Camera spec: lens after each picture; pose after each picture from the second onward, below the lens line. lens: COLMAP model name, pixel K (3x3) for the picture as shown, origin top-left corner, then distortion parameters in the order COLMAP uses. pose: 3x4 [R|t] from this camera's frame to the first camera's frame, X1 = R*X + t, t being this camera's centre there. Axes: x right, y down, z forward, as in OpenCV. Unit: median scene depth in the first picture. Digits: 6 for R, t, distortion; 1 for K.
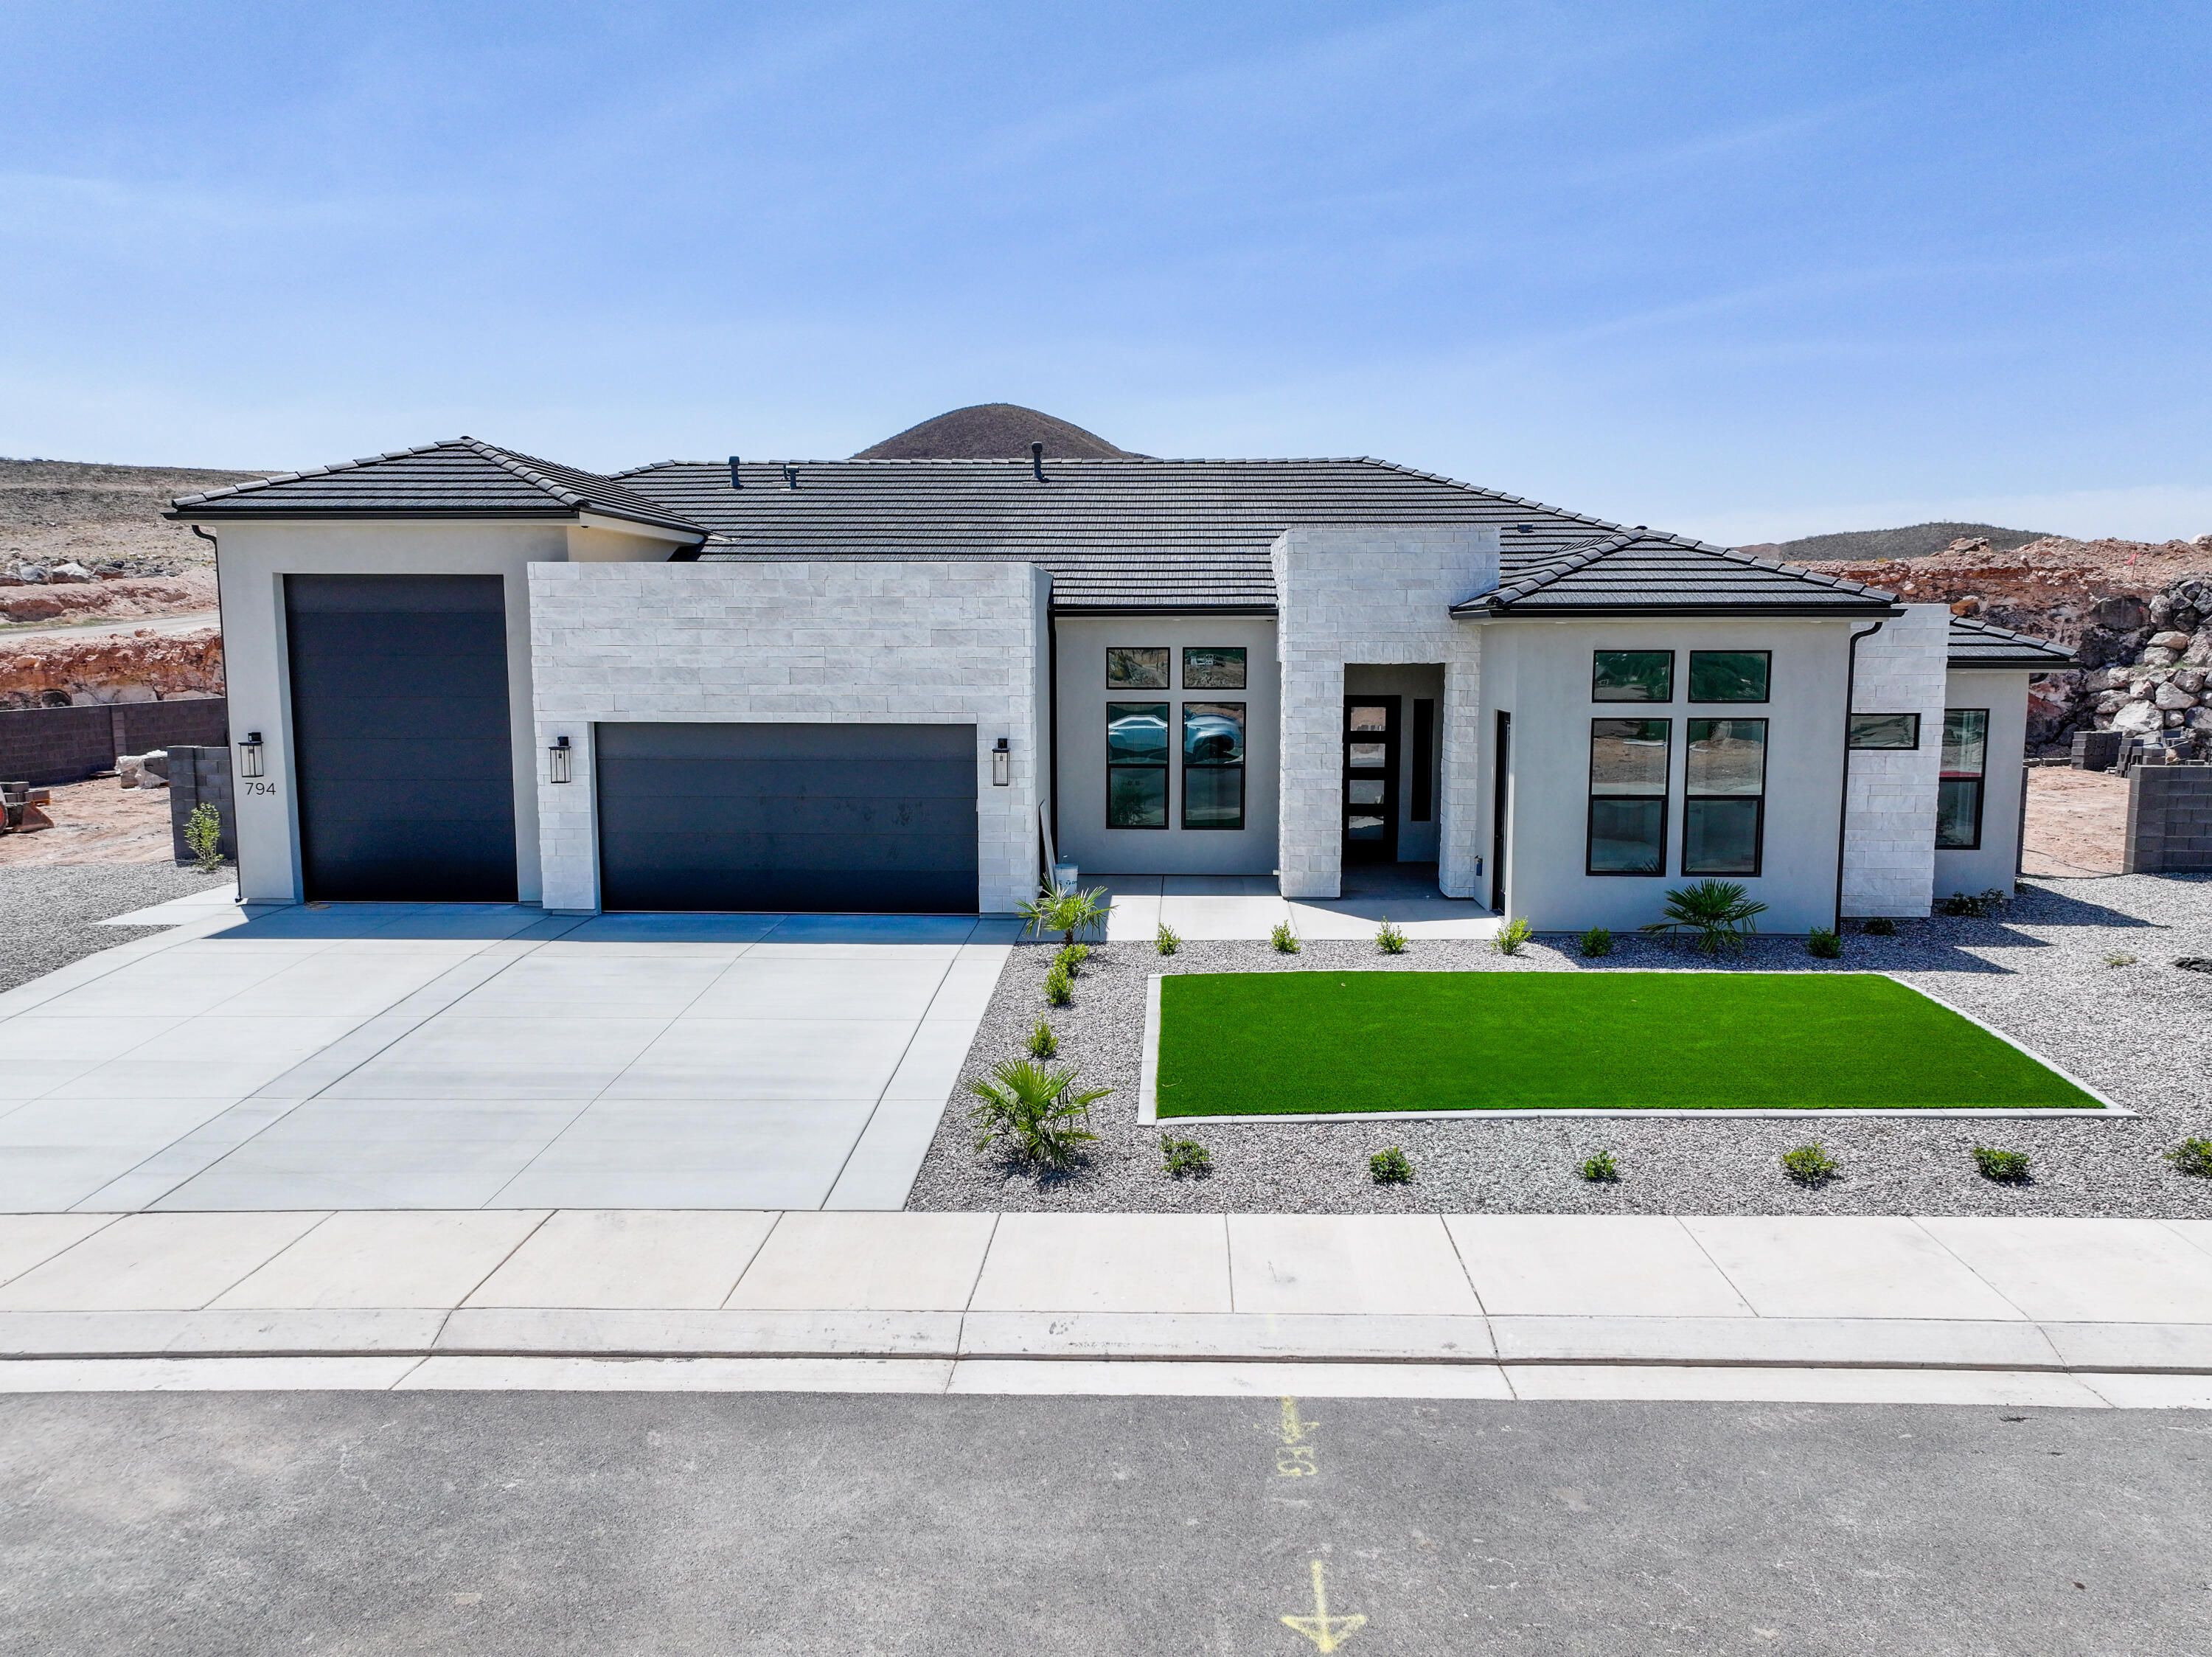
lens RADIAL K [[1558.3, 0, 1110.2], [0, 1558.3, 826.8], [0, 0, 1]] dist [-0.005523, 0.024462]
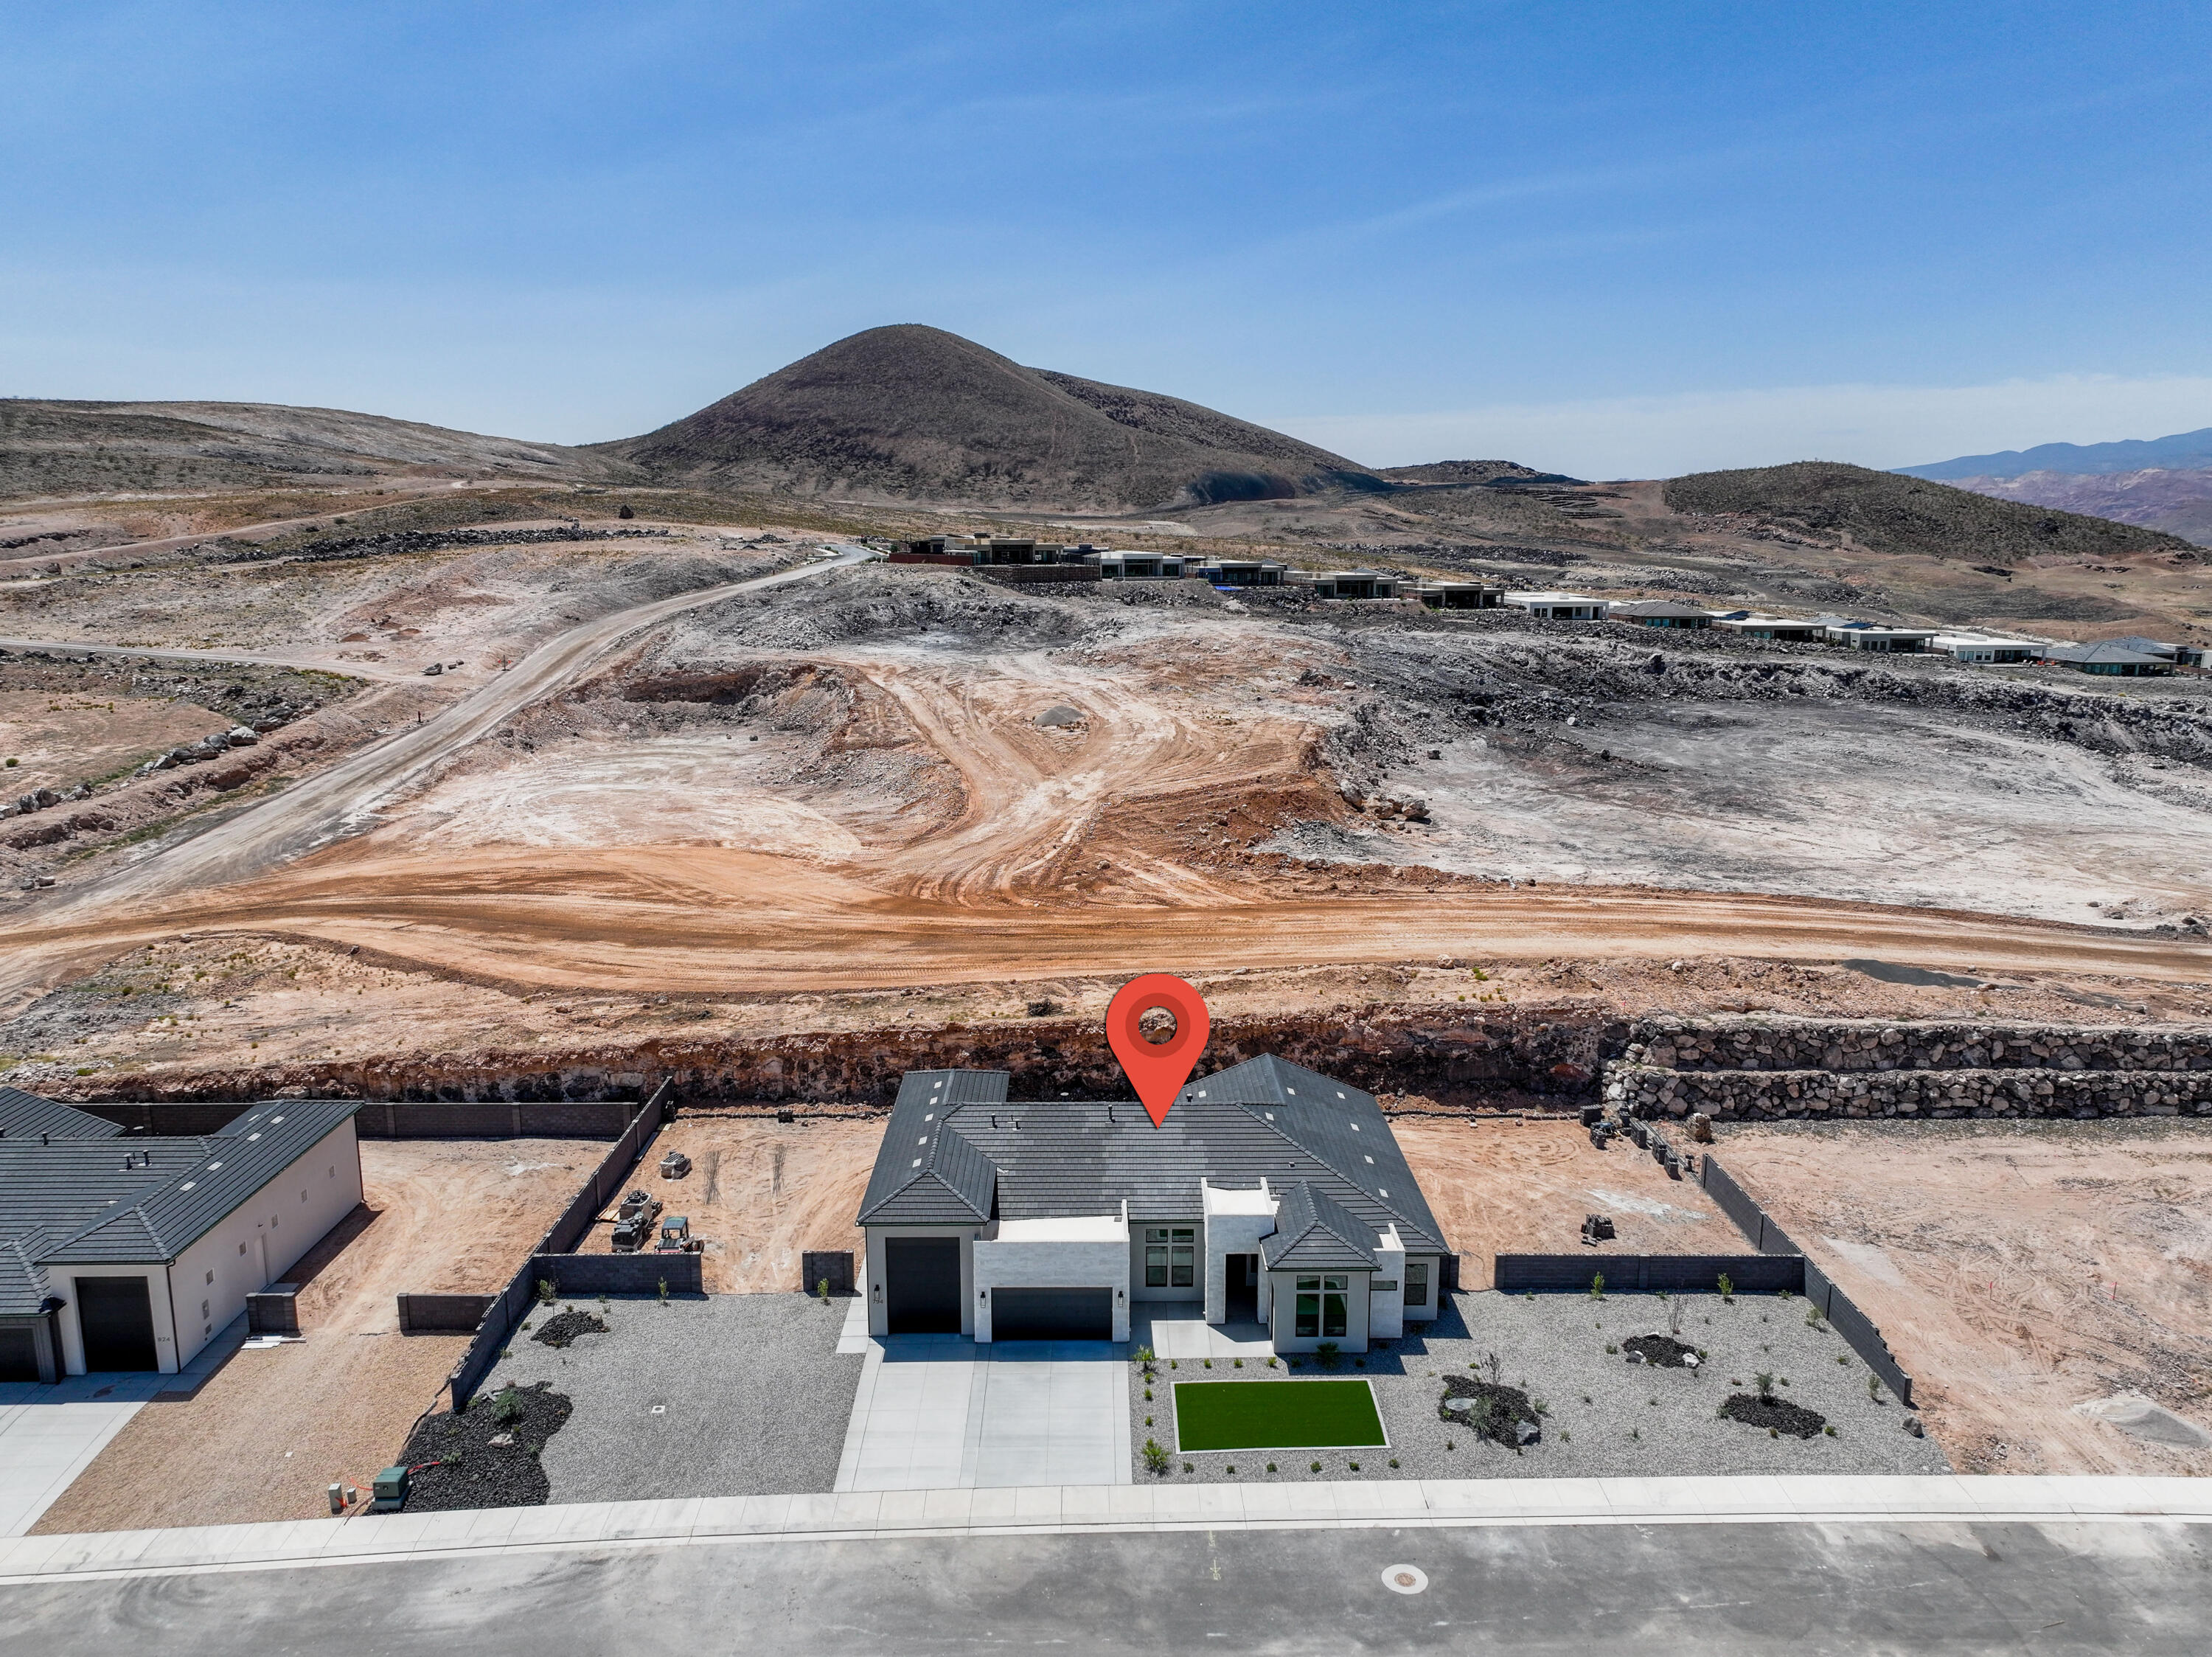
lens RADIAL K [[1558.3, 0, 1110.2], [0, 1558.3, 826.8], [0, 0, 1]] dist [-0.005523, 0.024462]
pose [[0.998366, -0.009916, 0.056276, -0.259272], [0.005866, 0.997411, 0.071676, -1.231535], [-0.056841, -0.071229, 0.995839, -2.122461]]
